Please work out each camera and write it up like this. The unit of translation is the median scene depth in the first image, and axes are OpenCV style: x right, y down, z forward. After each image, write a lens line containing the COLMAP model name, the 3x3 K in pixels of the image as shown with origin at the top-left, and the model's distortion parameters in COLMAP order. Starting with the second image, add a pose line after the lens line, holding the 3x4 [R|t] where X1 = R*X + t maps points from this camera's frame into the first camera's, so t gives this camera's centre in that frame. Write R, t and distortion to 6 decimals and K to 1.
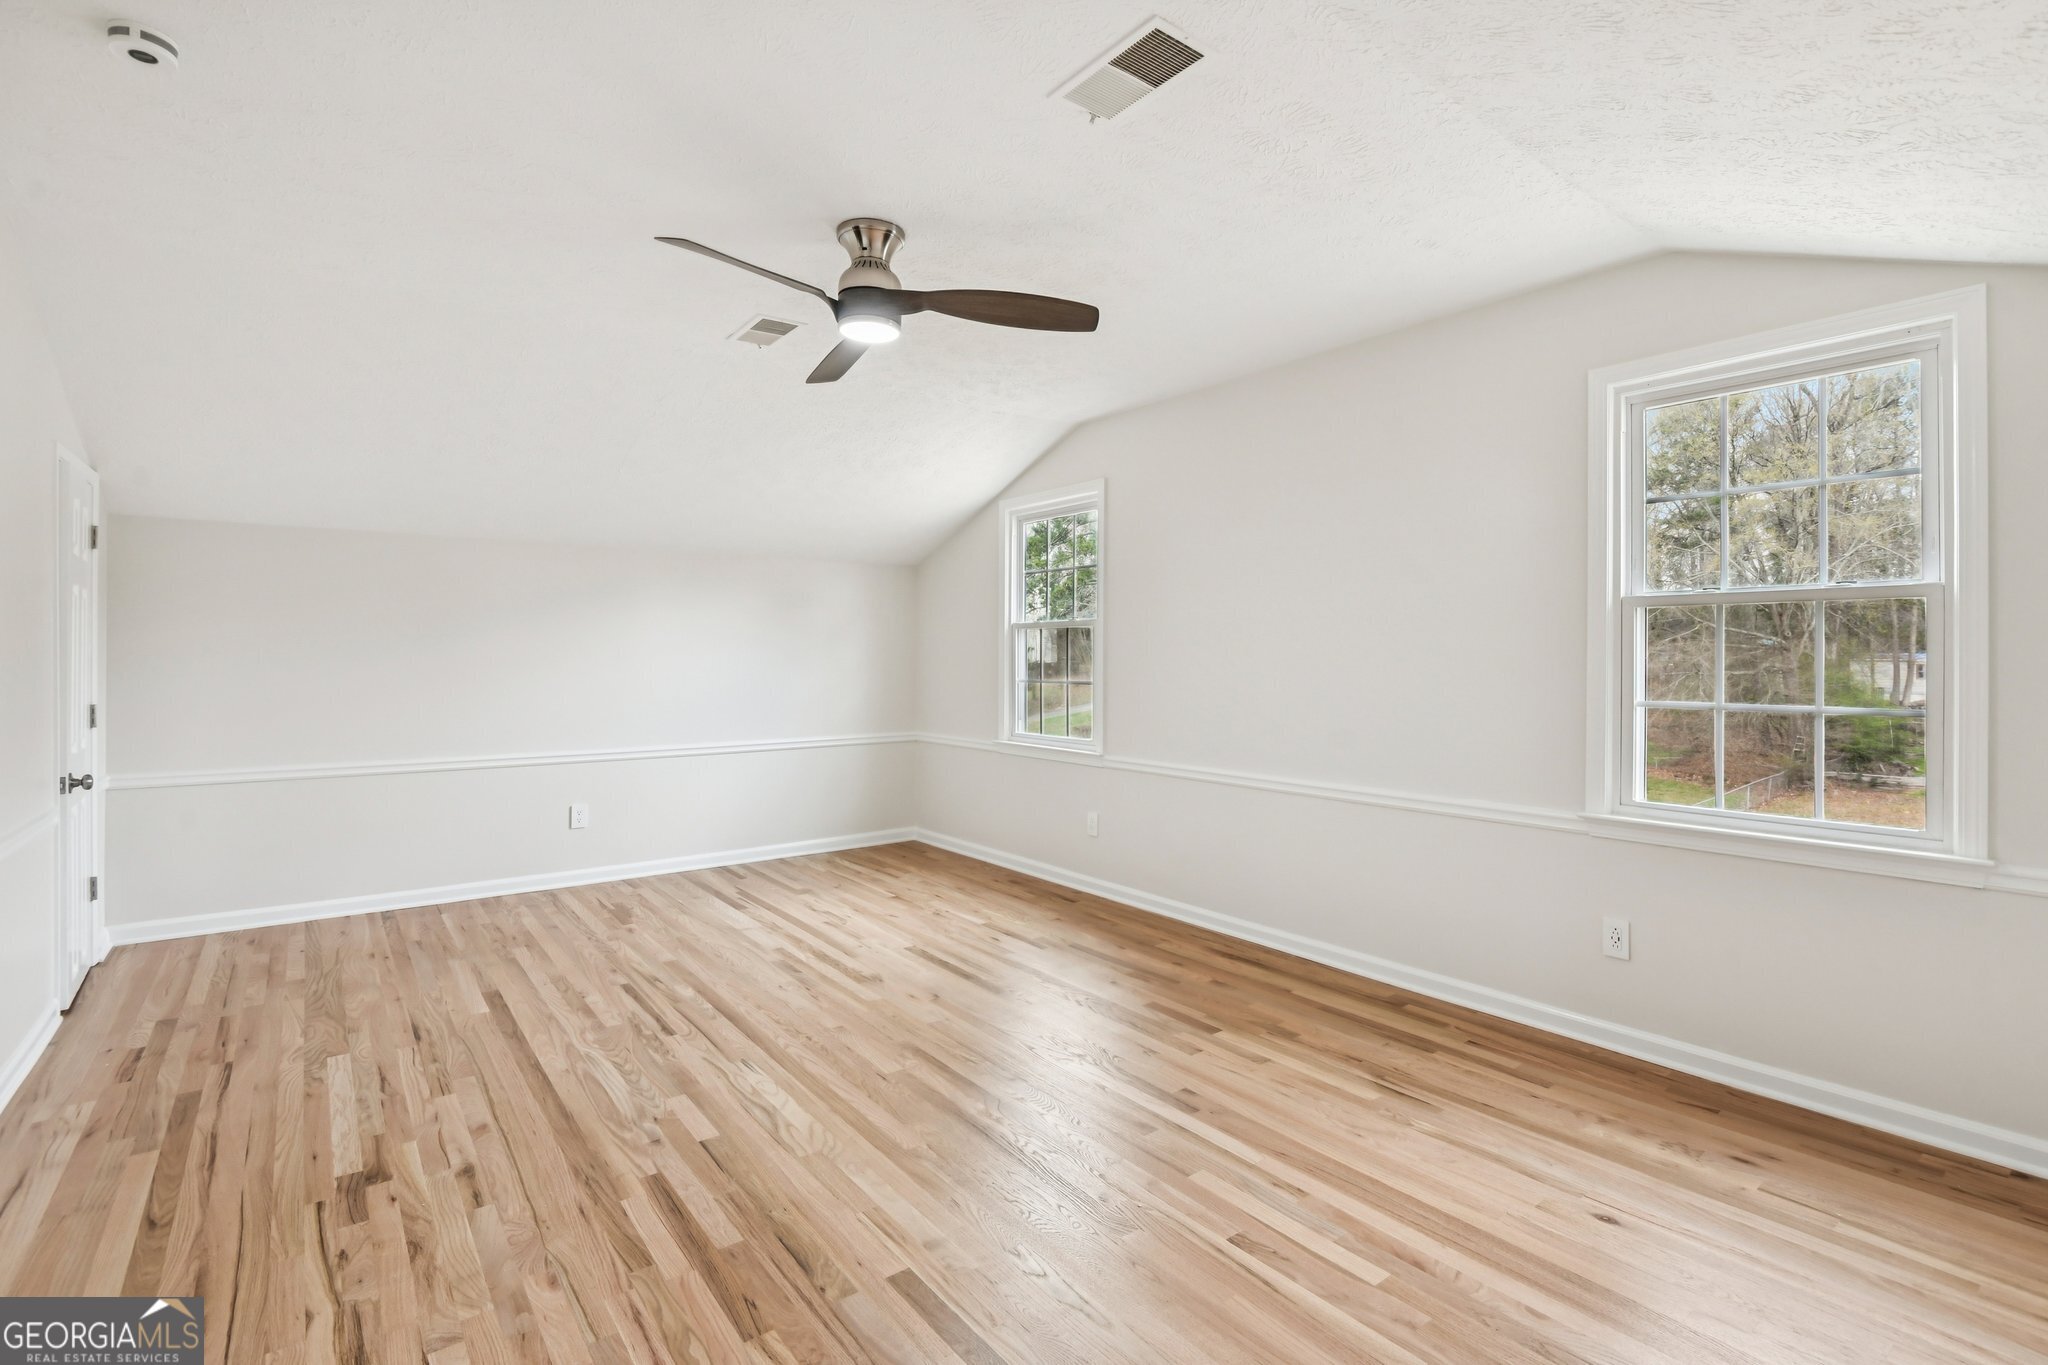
lens RADIAL K [[933.0, 0, 1024.4], [0, 933.0, 667.6], [0, 0, 1]] dist [-0.003728, -0.001247]
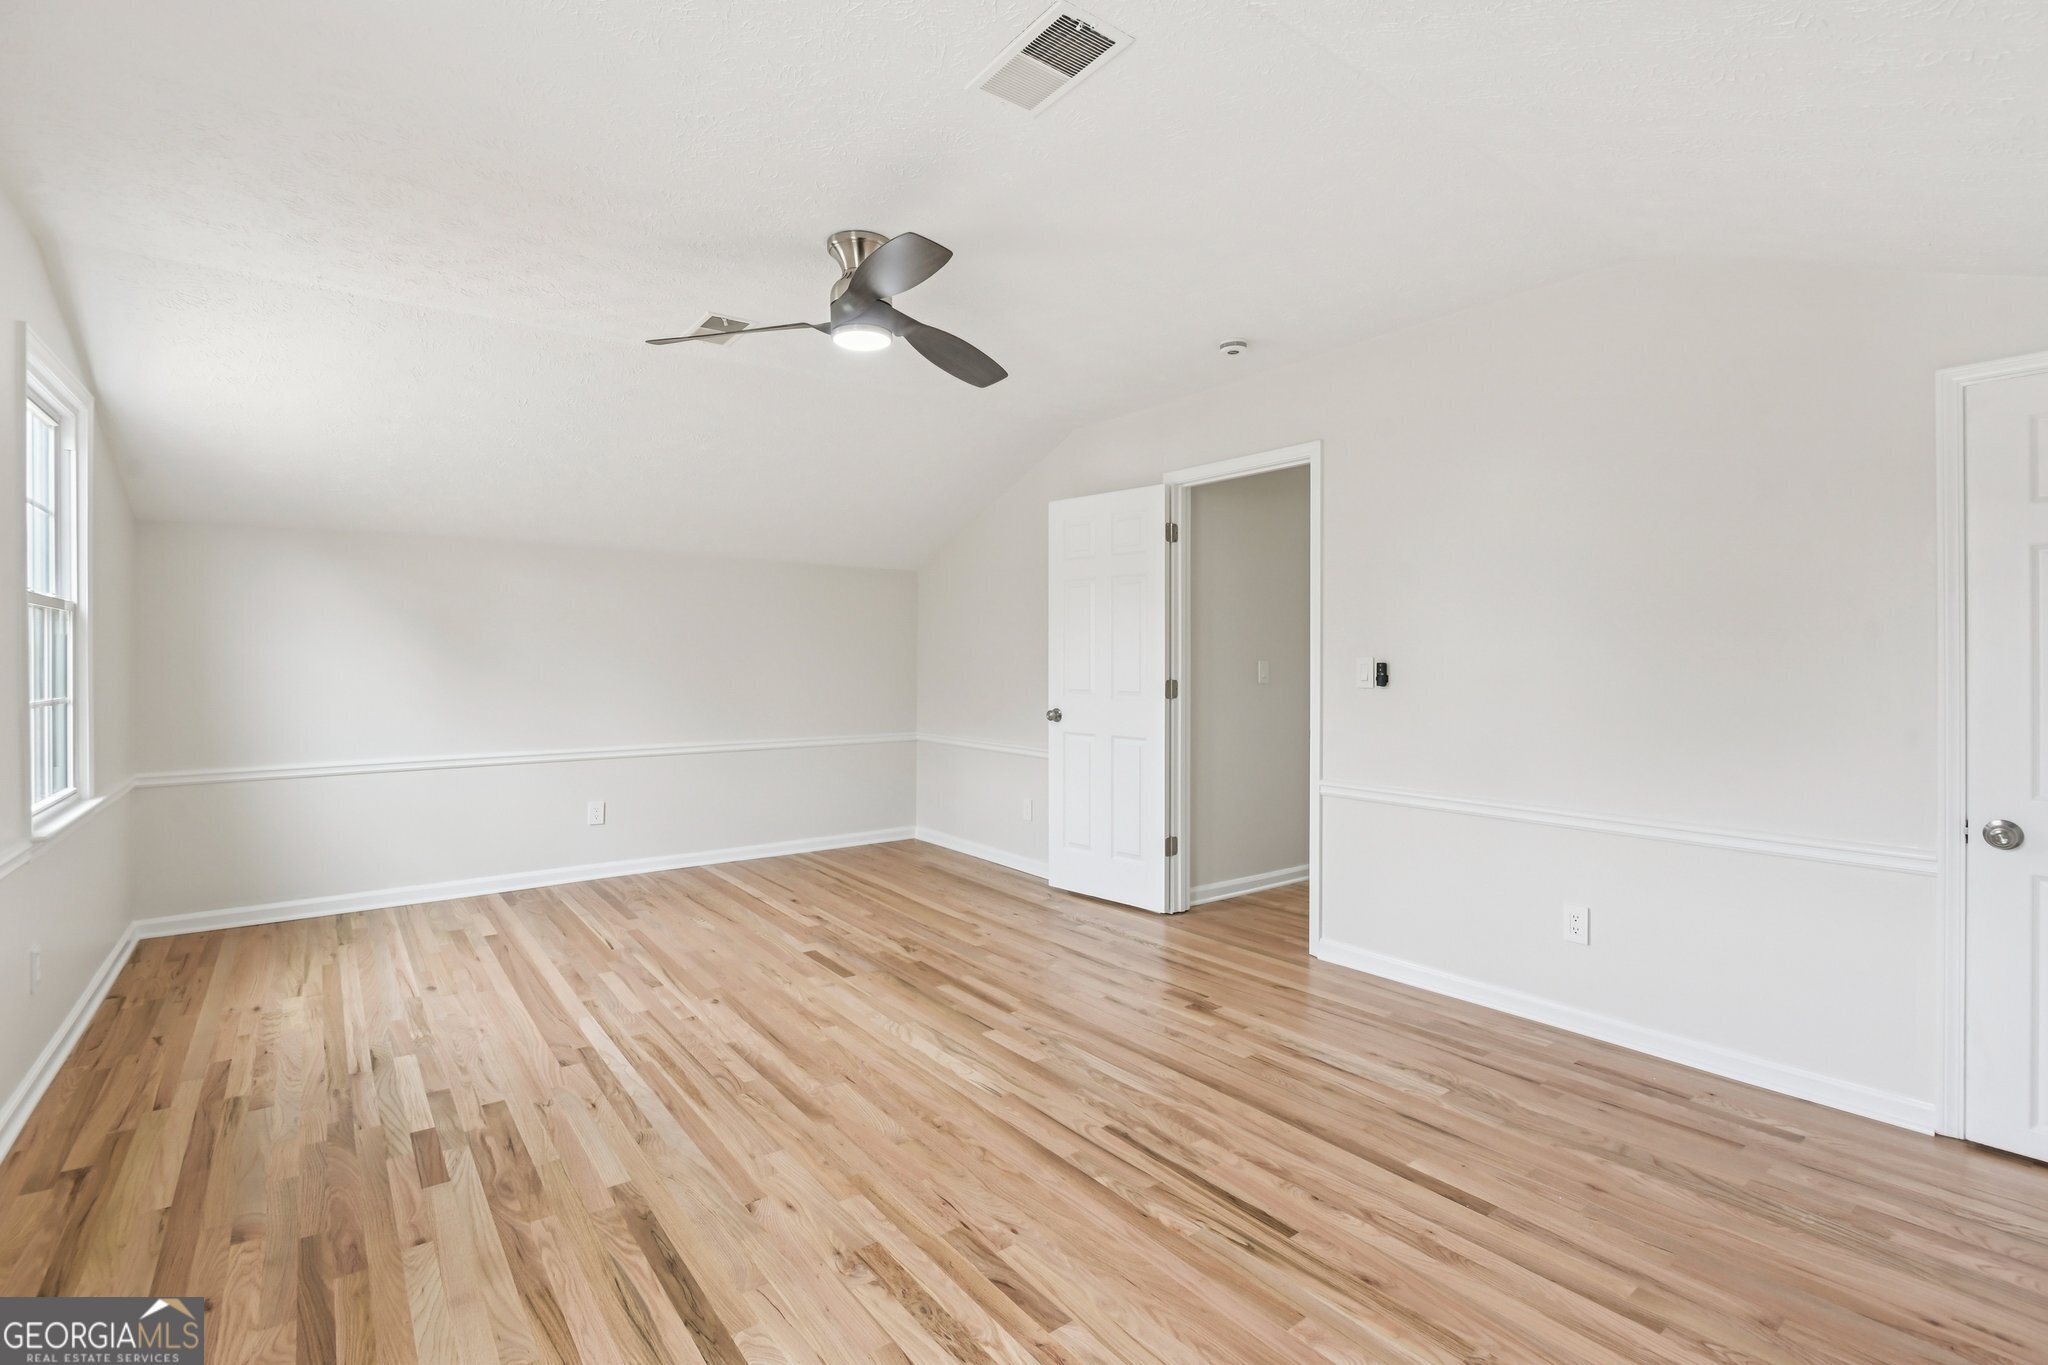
lens RADIAL K [[933.0, 0, 1023.8], [0, 933.0, 670.0], [0, 0, 1]] dist [-0.003728, -0.001247]
pose [[-0.999988, 0.001067, 0.004744, -0.335586], [0.001170, 0.999762, 0.021772, -0.017489], [-0.004720, 0.021777, -0.999752, 1.937120]]
